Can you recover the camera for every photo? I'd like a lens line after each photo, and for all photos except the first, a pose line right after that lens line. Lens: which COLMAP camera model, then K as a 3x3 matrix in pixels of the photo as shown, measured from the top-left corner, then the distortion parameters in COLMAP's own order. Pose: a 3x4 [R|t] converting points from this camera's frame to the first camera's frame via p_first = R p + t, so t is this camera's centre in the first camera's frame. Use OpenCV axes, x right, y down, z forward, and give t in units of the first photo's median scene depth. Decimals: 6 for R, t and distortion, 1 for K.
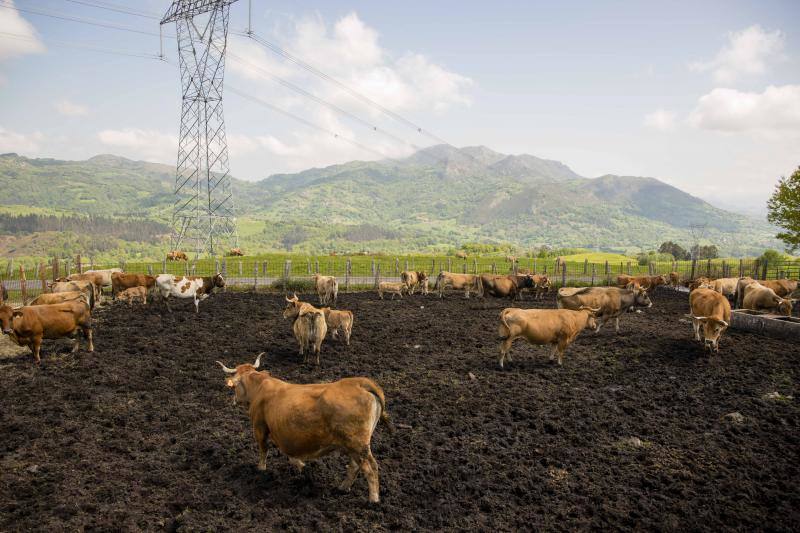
lens RADIAL K [[554.6, 0, 398.0], [0, 554.6, 269.9], [0, 0, 1]] dist [-0.094087, 0.065821]
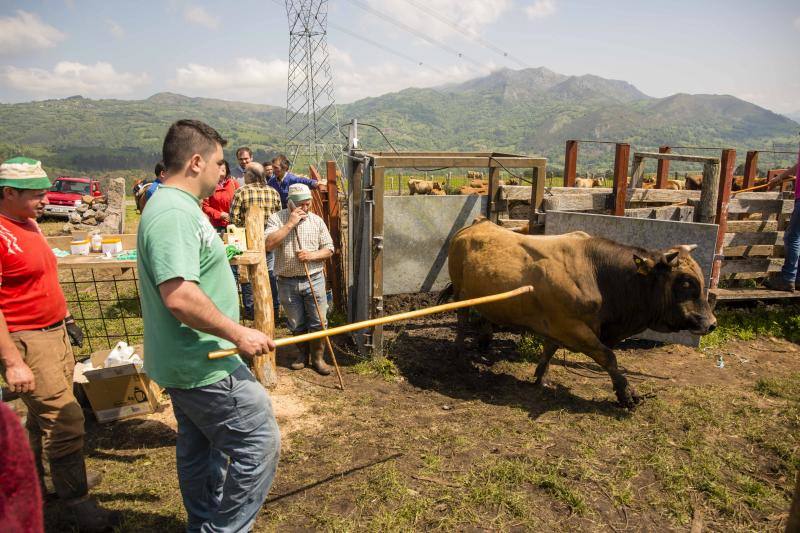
lens RADIAL K [[554.6, 0, 394.6], [0, 554.6, 270.7], [0, 0, 1]] dist [-0.094087, 0.065821]
pose [[0.994176, -0.008257, -0.107451, -0.079263], [0.021793, 0.991865, 0.125413, 0.017120], [0.105541, -0.127024, 0.986269, -0.097437]]
